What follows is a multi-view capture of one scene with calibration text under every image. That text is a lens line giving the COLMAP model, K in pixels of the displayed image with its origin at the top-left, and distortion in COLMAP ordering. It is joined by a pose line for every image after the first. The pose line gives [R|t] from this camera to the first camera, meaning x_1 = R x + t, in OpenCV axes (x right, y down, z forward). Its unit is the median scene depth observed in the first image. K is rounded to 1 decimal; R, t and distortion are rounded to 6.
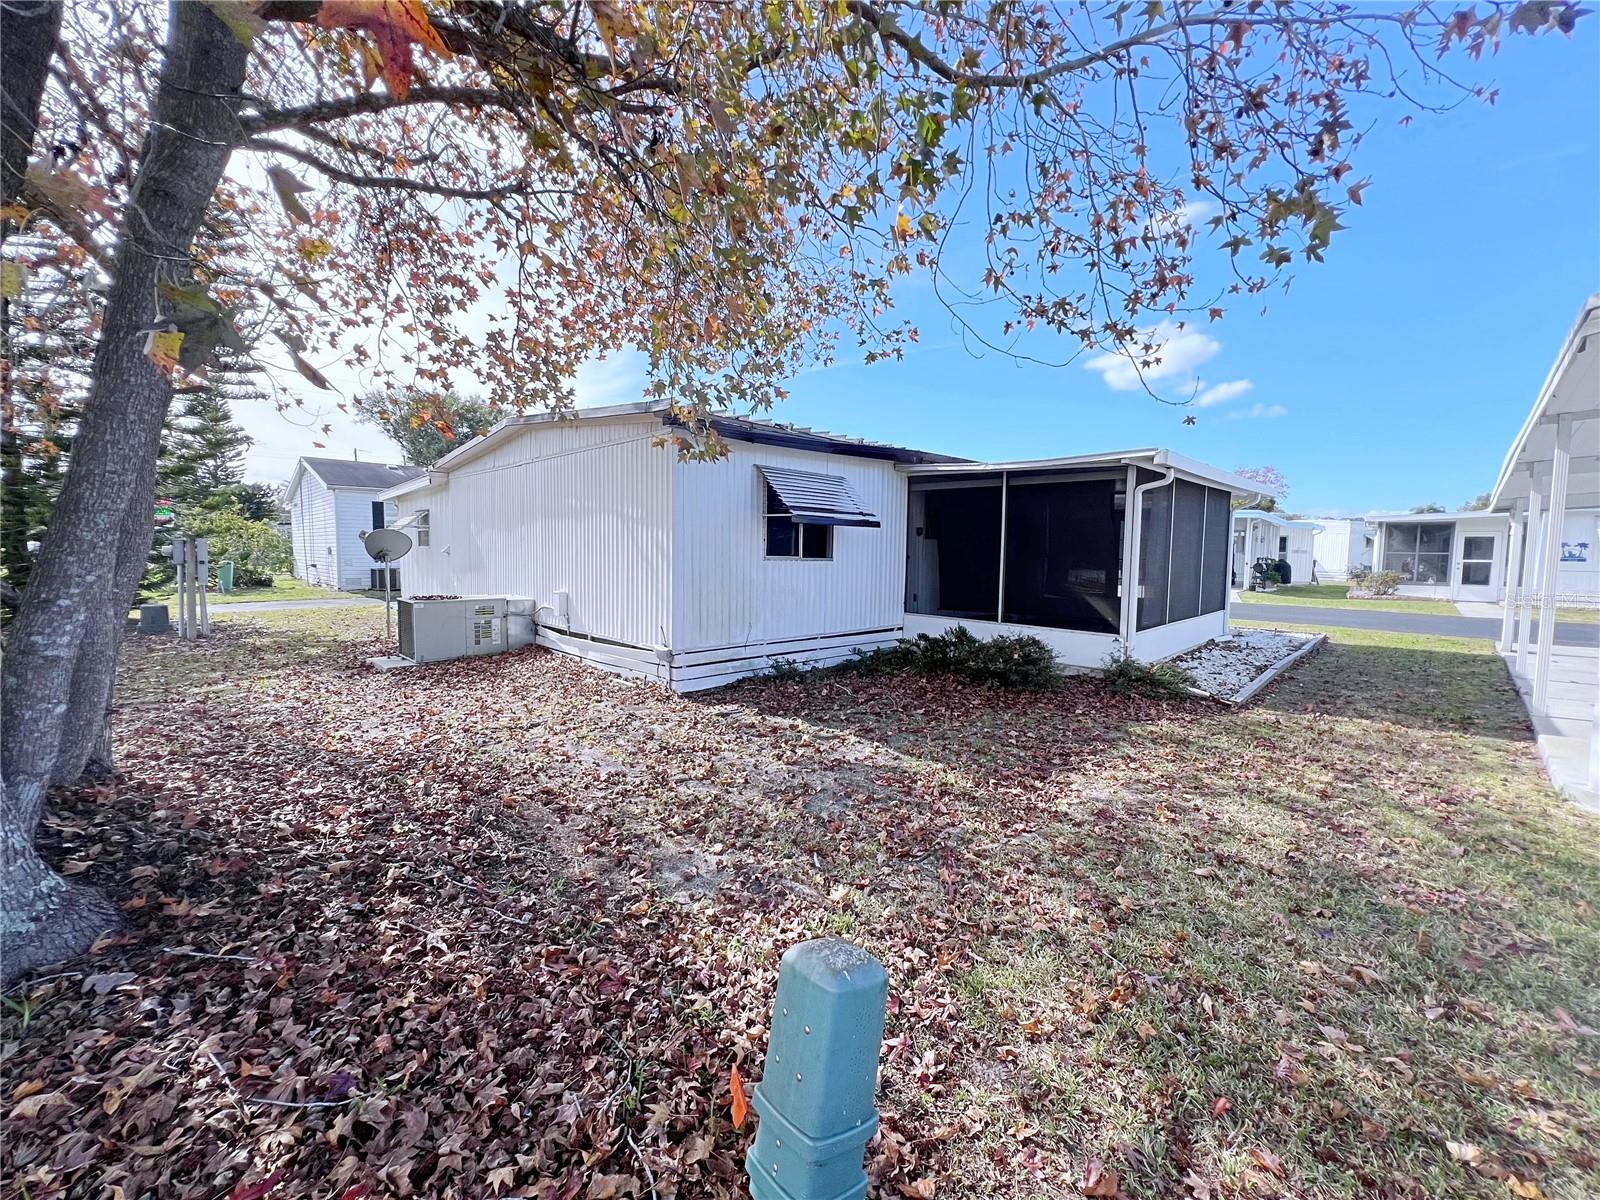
lens RADIAL K [[644.1, 0, 793.9], [0, 644.1, 596.2], [0, 0, 1]] dist [0.000016, 0.000320]
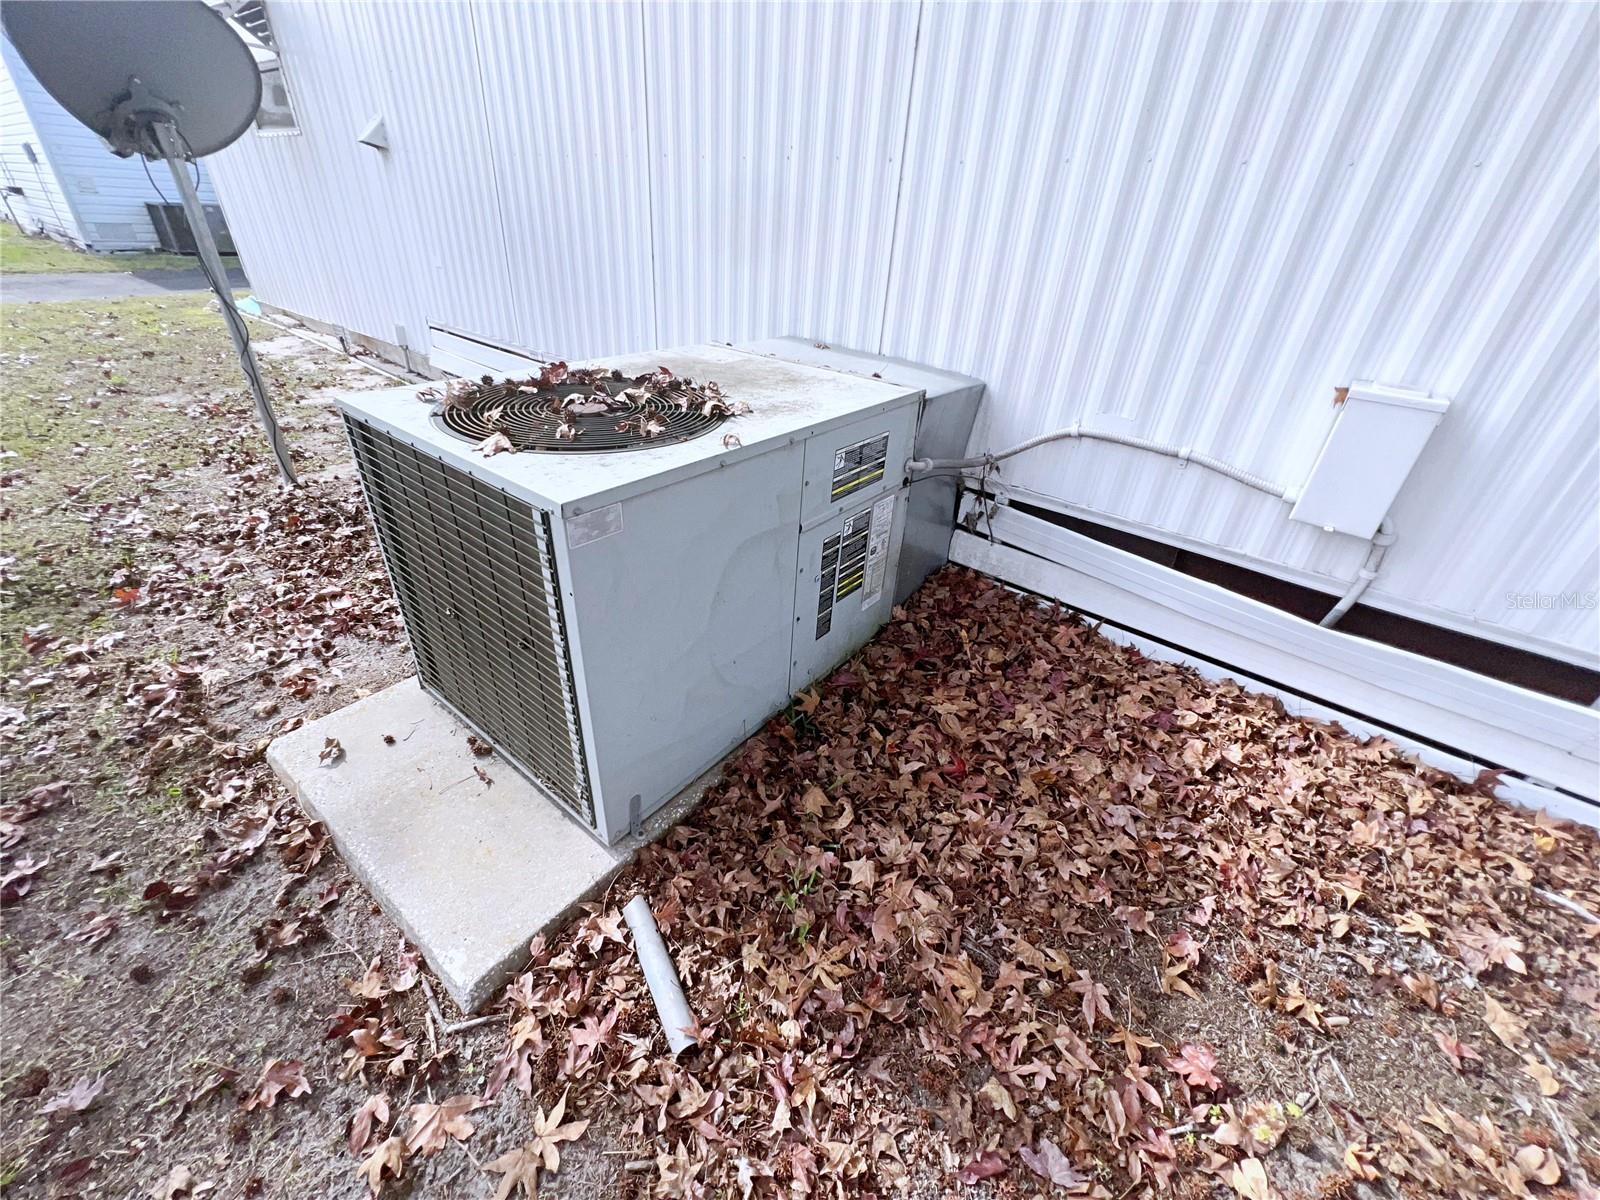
lens RADIAL K [[644.1, 0, 793.9], [0, 644.1, 596.2], [0, 0, 1]] dist [0.000016, 0.000320]
pose [[0.991975, -0.024077, 0.124119, -0.495524], [-0.035828, 0.887929, 0.458583, -0.030381], [-0.121250, -0.459350, 0.879941, 0.772779]]
